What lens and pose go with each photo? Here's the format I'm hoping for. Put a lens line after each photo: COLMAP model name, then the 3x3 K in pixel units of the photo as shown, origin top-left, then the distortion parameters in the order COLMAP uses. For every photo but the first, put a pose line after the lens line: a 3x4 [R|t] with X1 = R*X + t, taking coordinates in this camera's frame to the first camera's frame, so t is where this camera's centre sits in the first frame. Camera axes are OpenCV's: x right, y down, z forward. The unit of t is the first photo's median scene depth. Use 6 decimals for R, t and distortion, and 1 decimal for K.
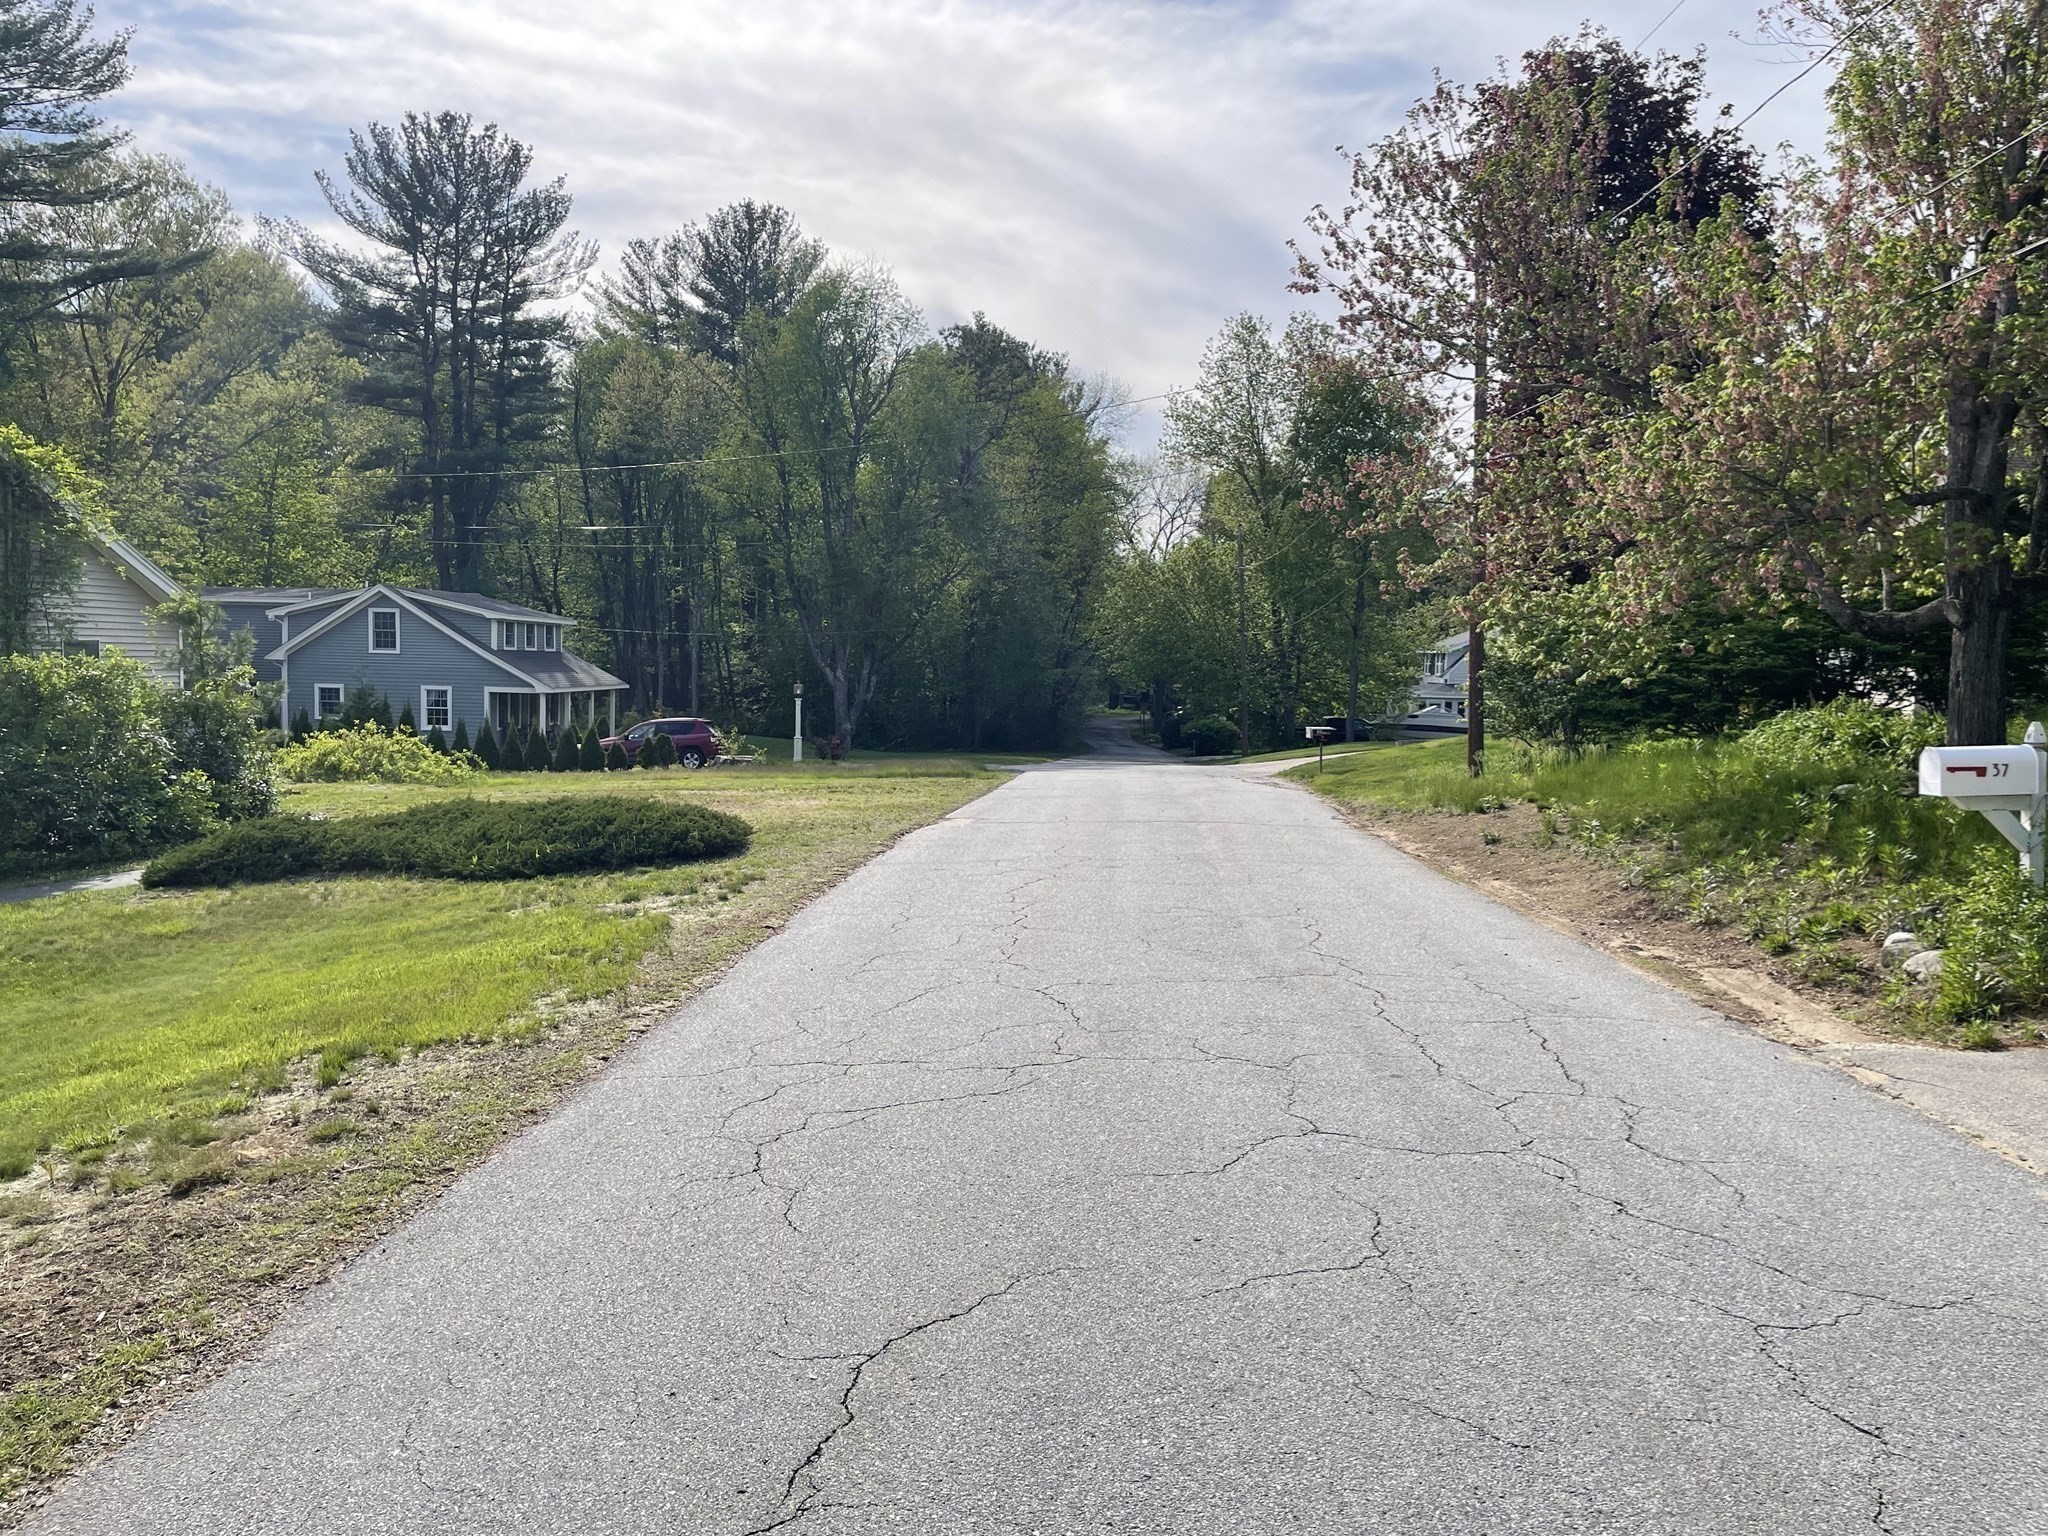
lens RADIAL K [[1564.4, 0, 1024.2], [0, 1564.4, 748.0], [0, 0, 1]] dist [0.120880, -0.135452]
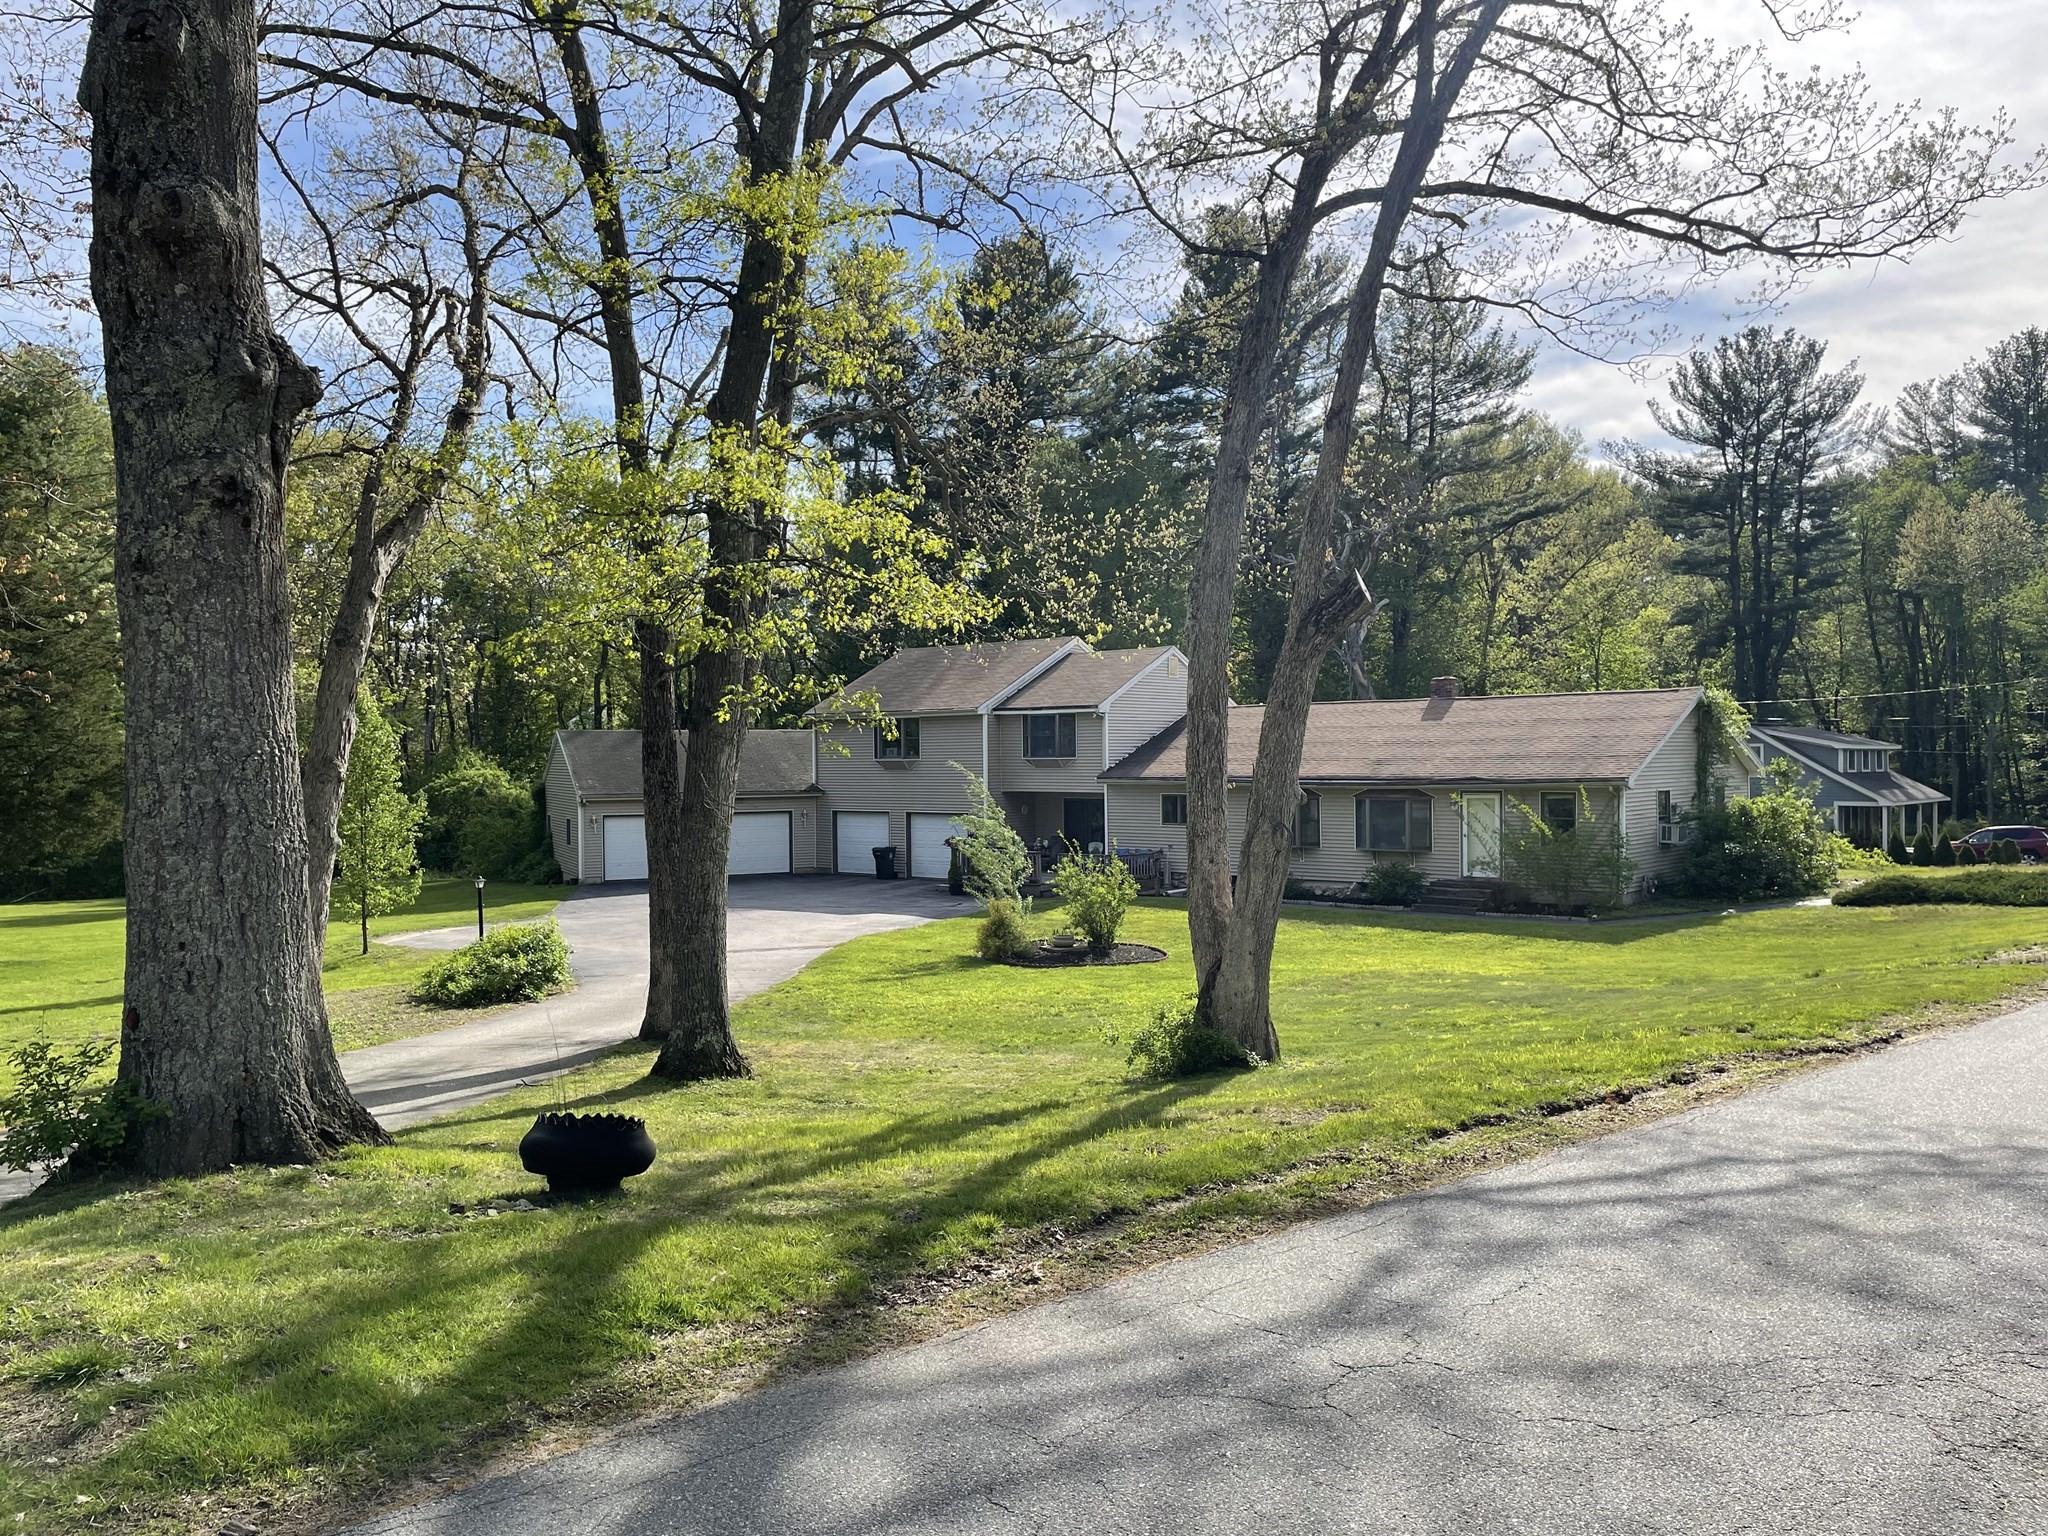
lens RADIAL K [[1560.7, 0, 1024.0], [0, 1560.7, 768.0], [0, 0, 1]] dist [0.105442, -0.130258]
pose [[0.755155, -0.024034, -0.655105, 0.006857], [-0.012094, 0.998647, -0.050578, 0.005533], [0.655435, 0.046117, 0.753843, -0.311424]]
